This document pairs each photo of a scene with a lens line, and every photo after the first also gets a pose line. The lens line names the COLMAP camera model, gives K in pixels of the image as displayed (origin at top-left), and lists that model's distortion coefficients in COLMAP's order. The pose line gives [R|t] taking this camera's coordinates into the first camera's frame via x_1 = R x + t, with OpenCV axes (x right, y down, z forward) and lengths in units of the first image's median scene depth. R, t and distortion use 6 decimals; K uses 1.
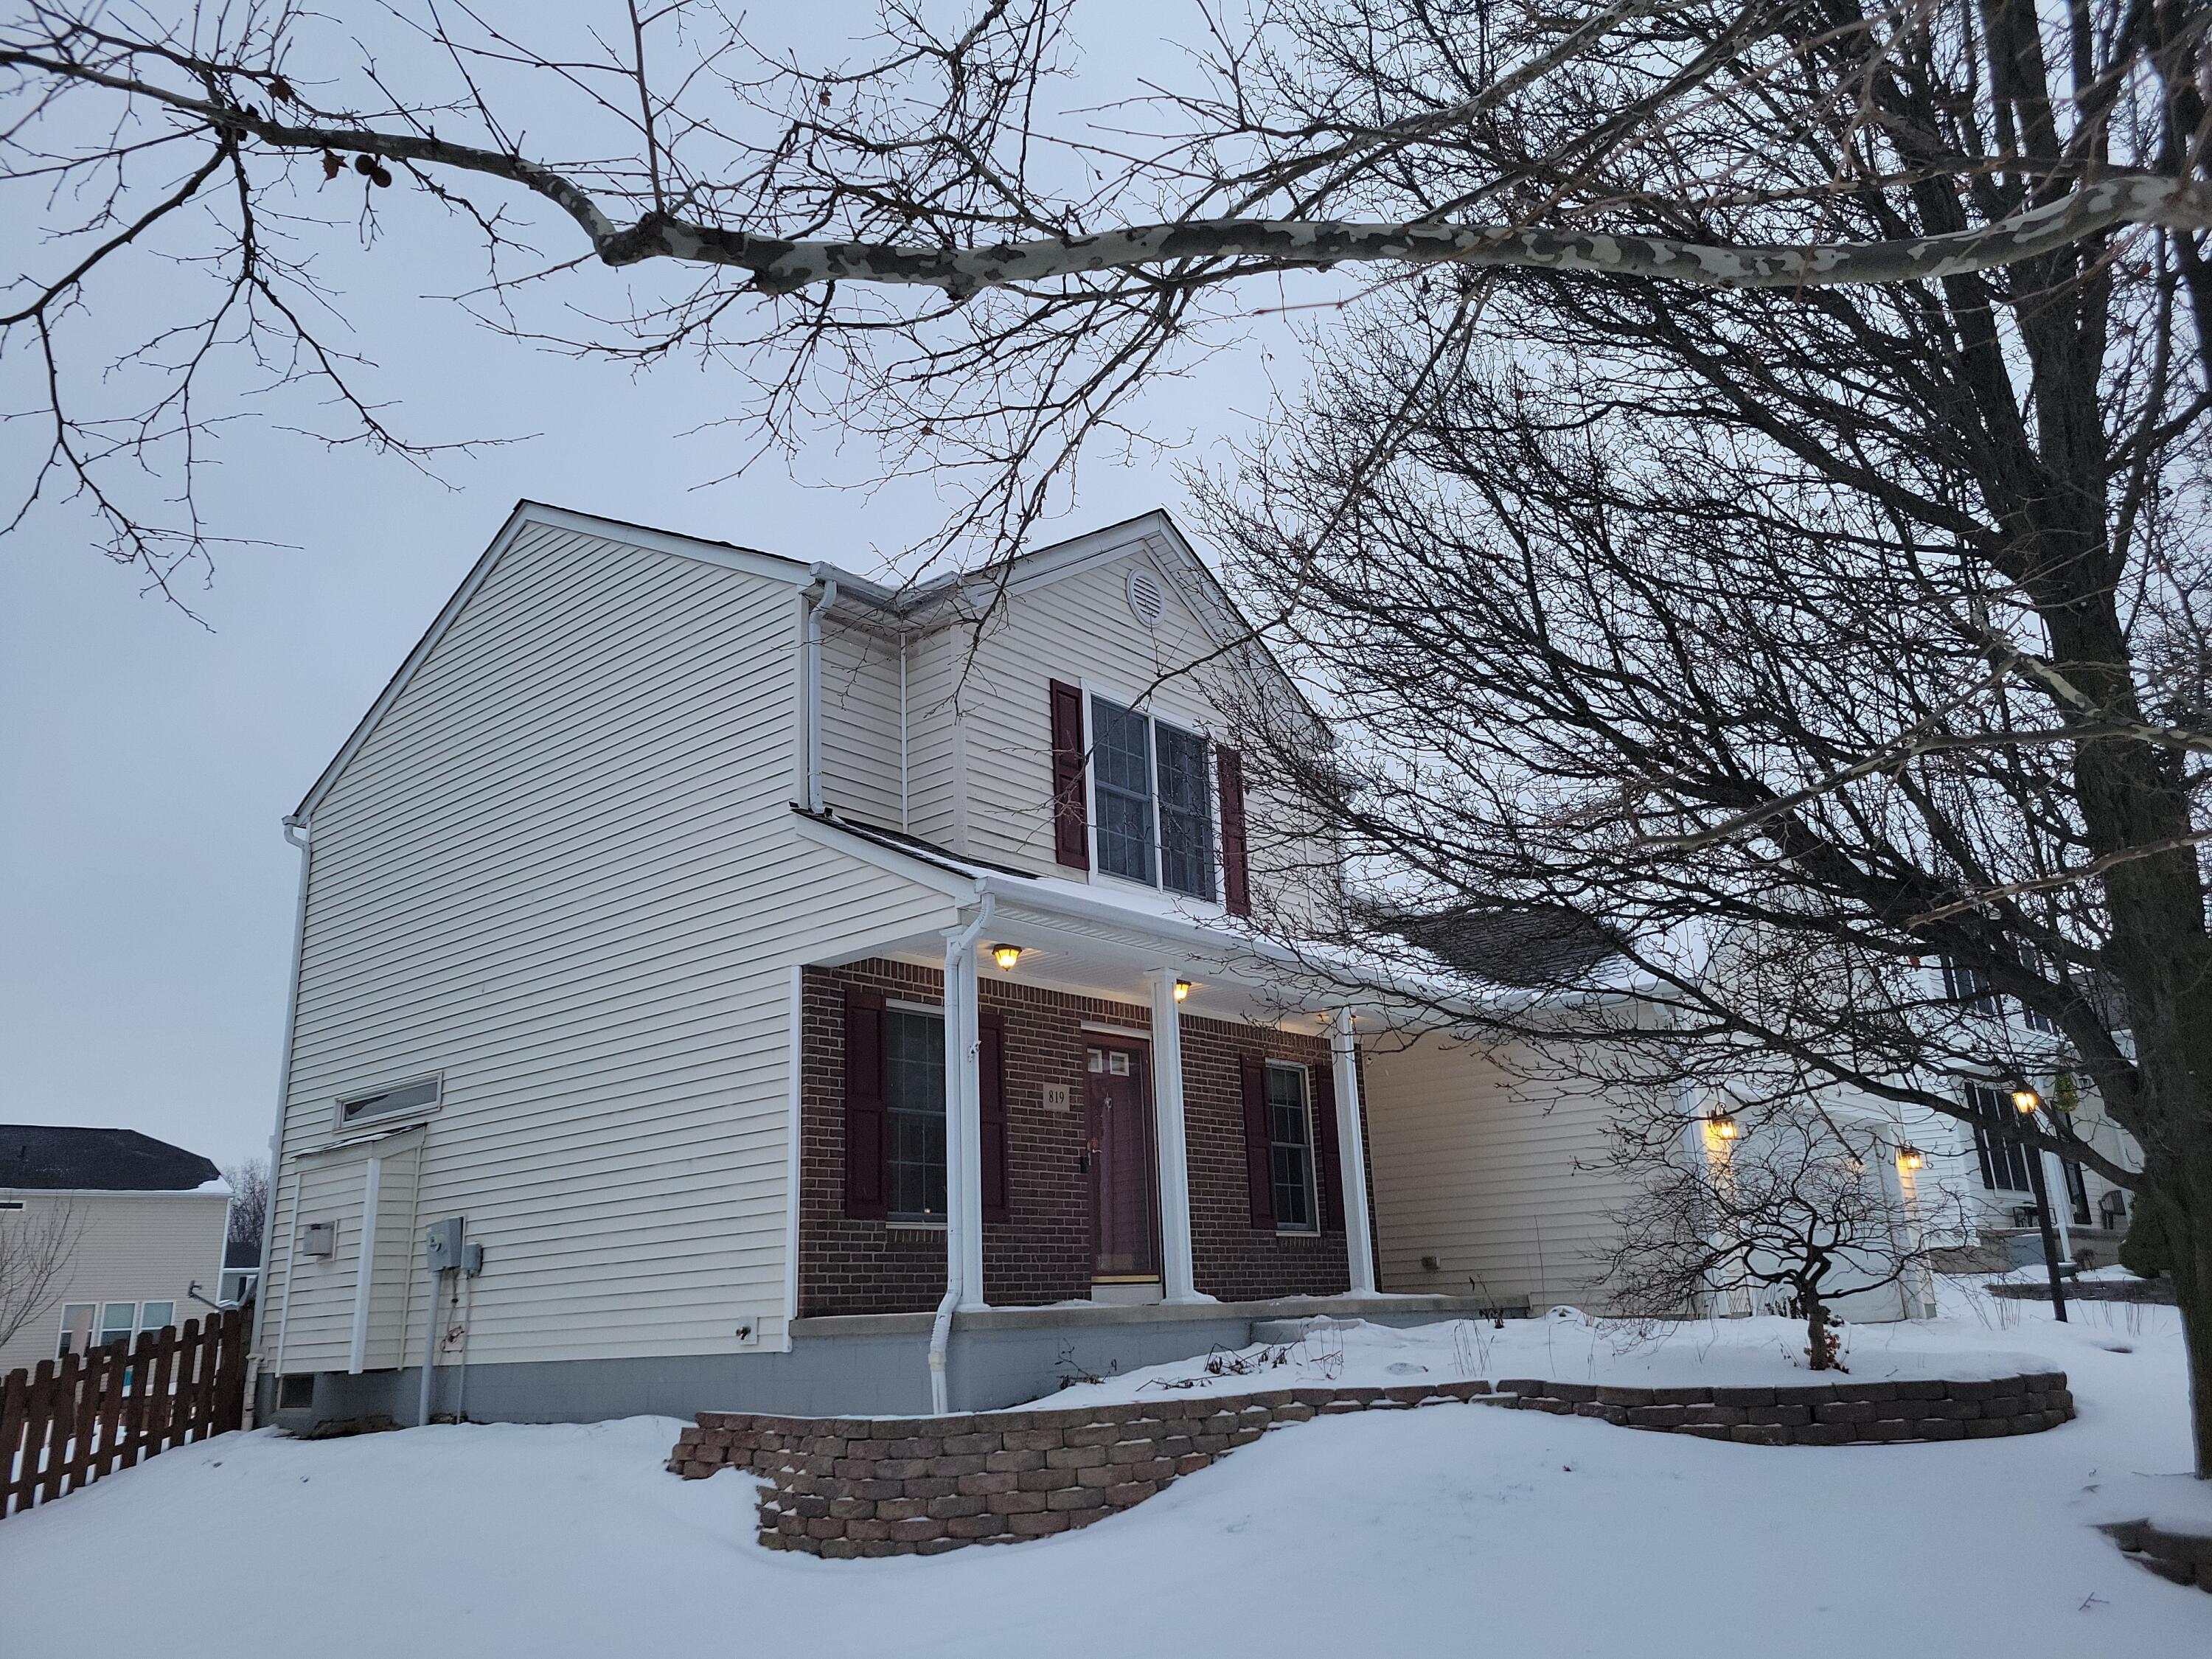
lens RADIAL K [[1670.6, 0, 1097.0], [0, 1670.6, 828.9], [0, 0, 1]] dist [0.056957, 0.000116]
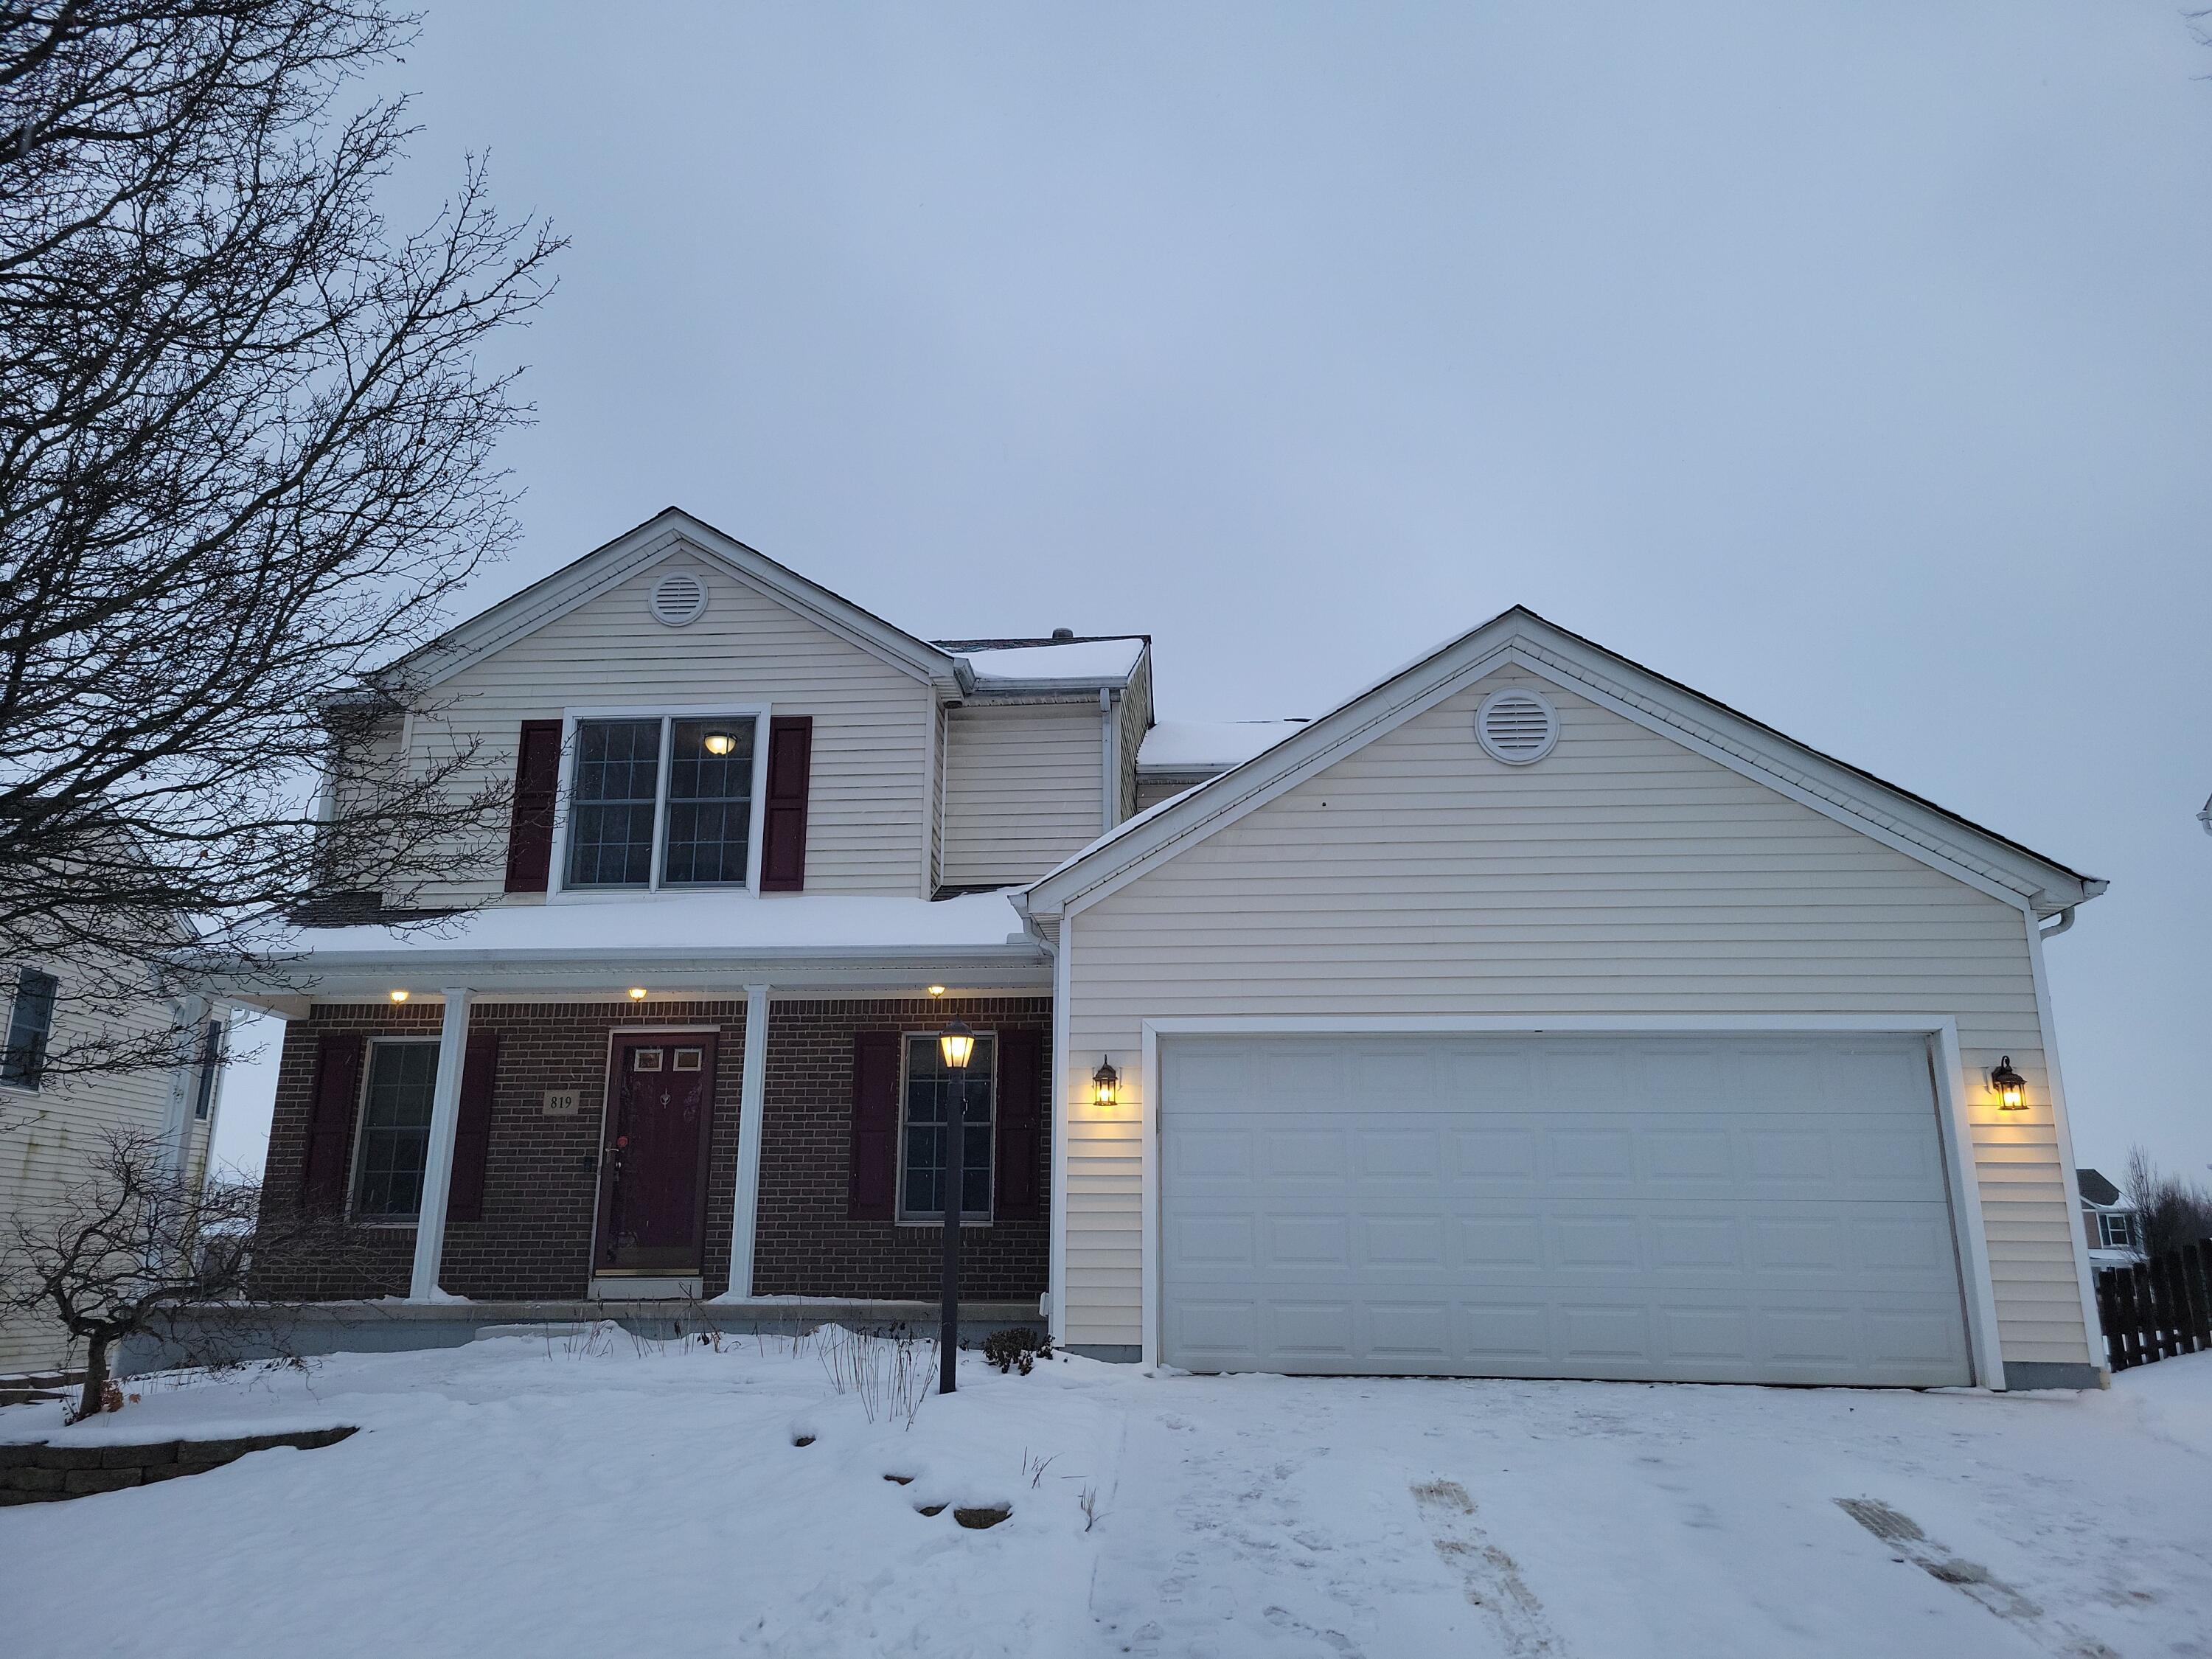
lens RADIAL K [[1670.6, 0, 1097.0], [0, 1670.6, 828.9], [0, 0, 1]] dist [0.056957, 0.000116]
pose [[0.593887, -0.164287, -0.787597, 1.058083], [0.201518, 0.978100, -0.052071, 0.112826], [0.778903, -0.127791, 0.613987, 0.619459]]
